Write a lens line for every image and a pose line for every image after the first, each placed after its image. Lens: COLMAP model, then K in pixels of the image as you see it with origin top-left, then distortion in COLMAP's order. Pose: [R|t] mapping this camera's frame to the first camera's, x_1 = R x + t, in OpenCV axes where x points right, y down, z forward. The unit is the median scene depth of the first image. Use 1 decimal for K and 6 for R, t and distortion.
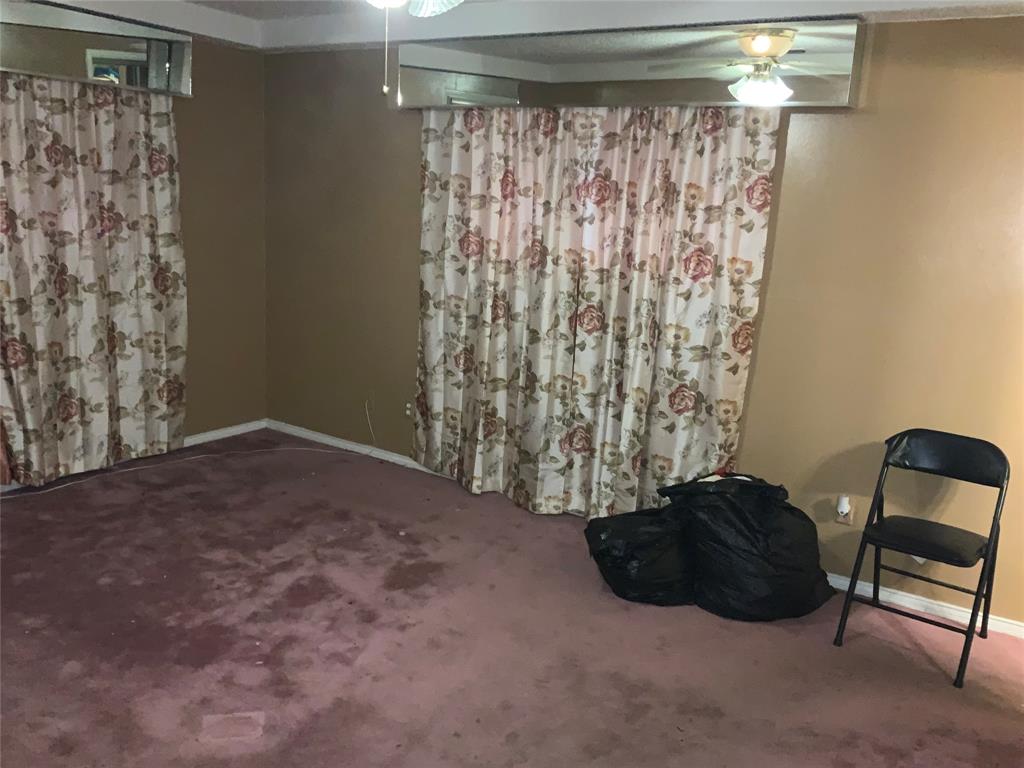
lens RADIAL K [[851.7, 0, 512.0], [0, 851.7, 384.0], [0, 0, 1]] dist [0.087758, -0.178844]
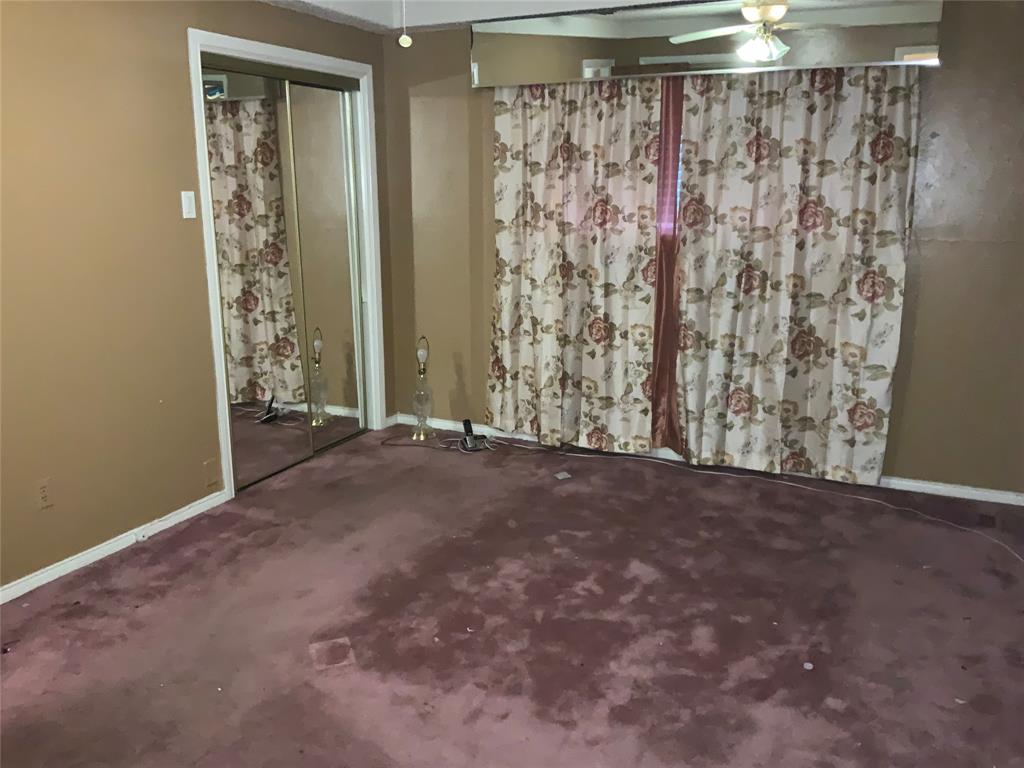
lens RADIAL K [[851.7, 0, 512.0], [0, 851.7, 384.0], [0, 0, 1]] dist [0.087758, -0.178844]
pose [[0.125892, 0.174660, -0.976548, 0.430792], [-0.193431, 0.969808, 0.148518, -0.090247], [0.973003, 0.170198, 0.155876, 0.576209]]
